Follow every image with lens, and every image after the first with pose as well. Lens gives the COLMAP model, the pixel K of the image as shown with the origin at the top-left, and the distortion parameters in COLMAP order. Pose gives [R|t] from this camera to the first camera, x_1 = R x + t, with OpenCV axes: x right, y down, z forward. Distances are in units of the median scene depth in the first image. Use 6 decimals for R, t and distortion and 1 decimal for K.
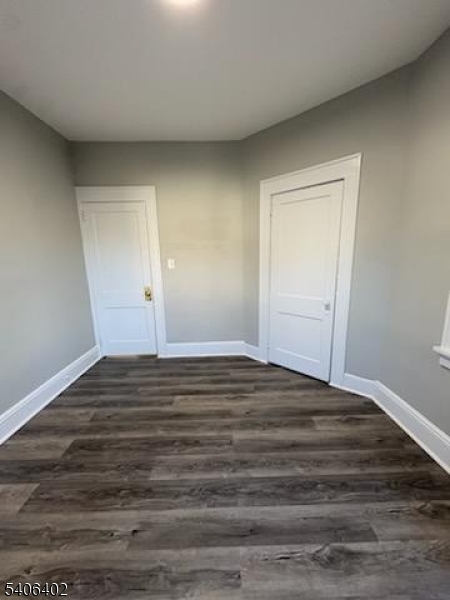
lens RADIAL K [[243.1, 0, 223.0], [0, 243.1, 300.3], [0, 0, 1]] dist [0.003516, 0.000126]
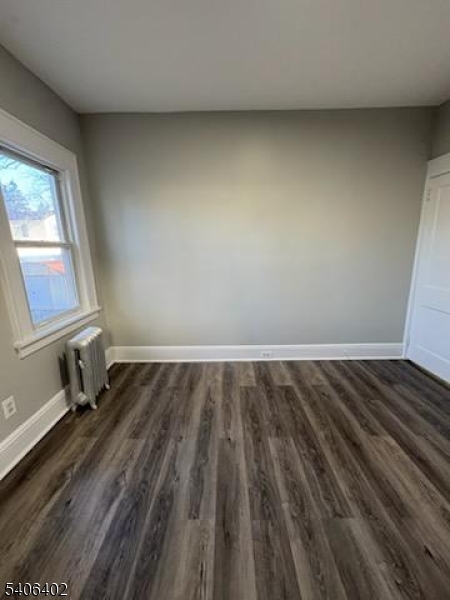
lens RADIAL K [[243.1, 0, 224.1], [0, 243.1, 298.9], [0, 0, 1]] dist [0.003516, 0.000126]
pose [[-0.031287, 0.229182, -0.972881, 0.651211], [-0.167356, 0.958415, 0.231156, -0.131976], [0.985400, 0.170049, 0.008369, 0.630581]]
